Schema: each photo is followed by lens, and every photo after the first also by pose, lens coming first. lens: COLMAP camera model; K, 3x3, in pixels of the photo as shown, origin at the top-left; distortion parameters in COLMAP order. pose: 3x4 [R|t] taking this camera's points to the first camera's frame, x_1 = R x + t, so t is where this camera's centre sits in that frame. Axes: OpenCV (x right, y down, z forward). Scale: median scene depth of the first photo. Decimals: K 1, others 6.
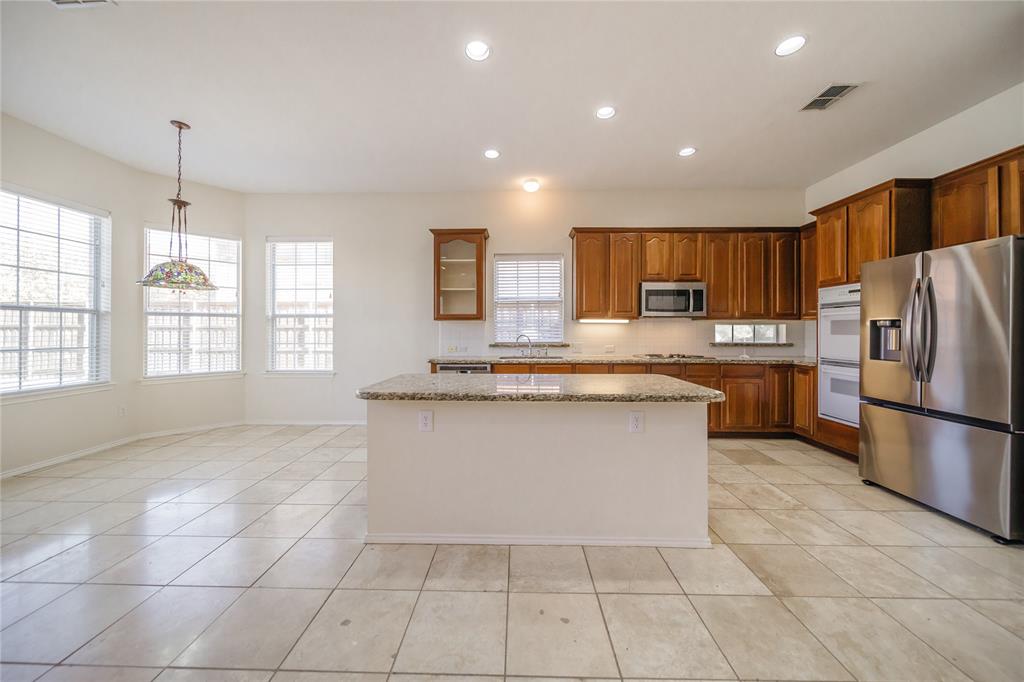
lens RADIAL K [[365.2, 0, 509.3], [0, 365.2, 330.4], [0, 0, 1]] dist [-0.000749, -0.000137]
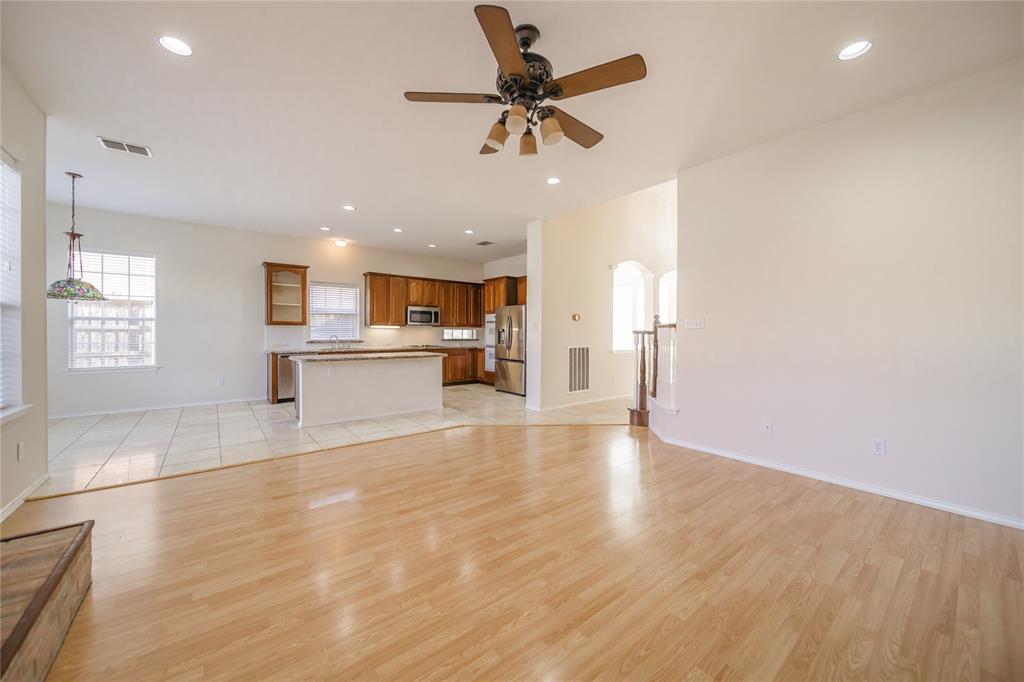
lens RADIAL K [[375.7, 0, 532.0], [0, 375.7, 335.1], [0, 0, 1]] dist [-0.000357, -0.000051]
pose [[0.748125, -0.002674, 0.663552, -0.424676], [-0.001520, 0.999982, 0.005744, 0.001812], [-0.663556, -0.005306, 0.748108, -0.828280]]
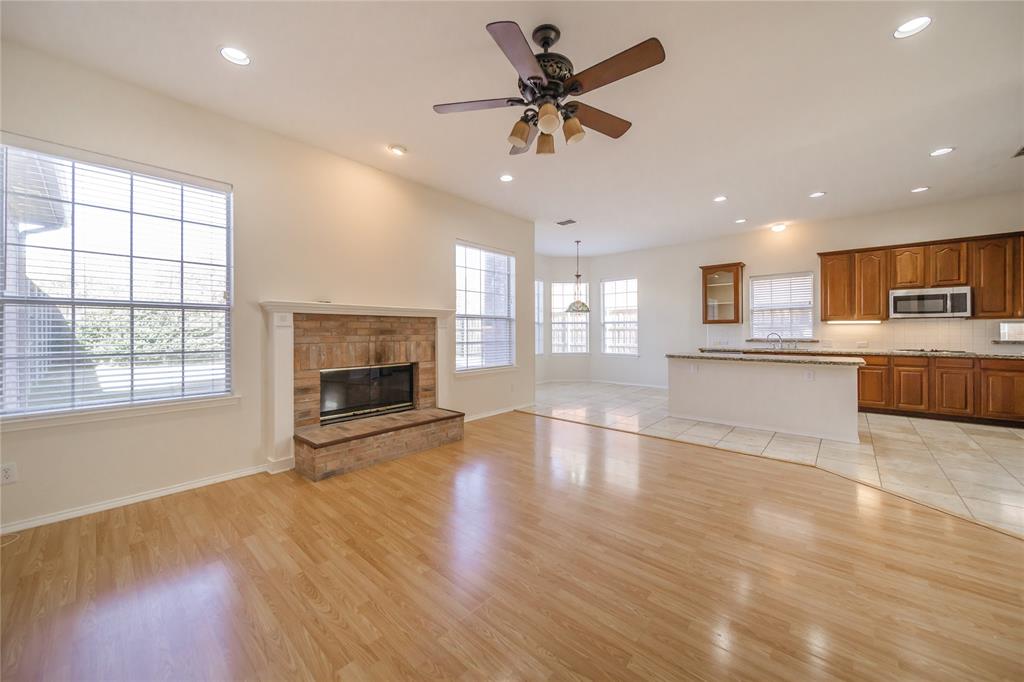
lens RADIAL K [[383.0, 0, 491.7], [0, 383.0, 330.6], [0, 0, 1]] dist [-0.000661, -0.000066]
pose [[0.743509, -0.005176, -0.668706, 0.231321], [0.004490, 0.999986, -0.002747, 0.001741], [0.668711, -0.000960, 0.743522, -0.872624]]
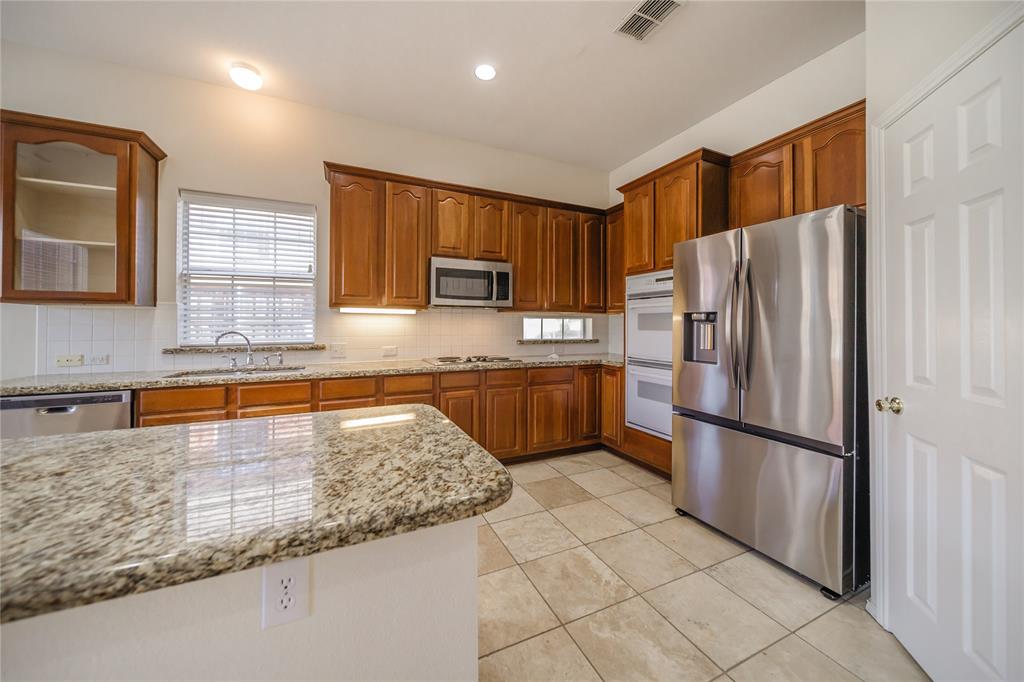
lens RADIAL K [[369.0, 0, 513.7], [0, 369.0, 324.2], [0, 0, 1]] dist [-0.000947, -0.000150]
pose [[0.894167, 0.003216, 0.447721, 0.188611], [-0.002653, 0.999995, -0.001885, -0.000154], [-0.447725, 0.000498, 0.894171, 0.291515]]
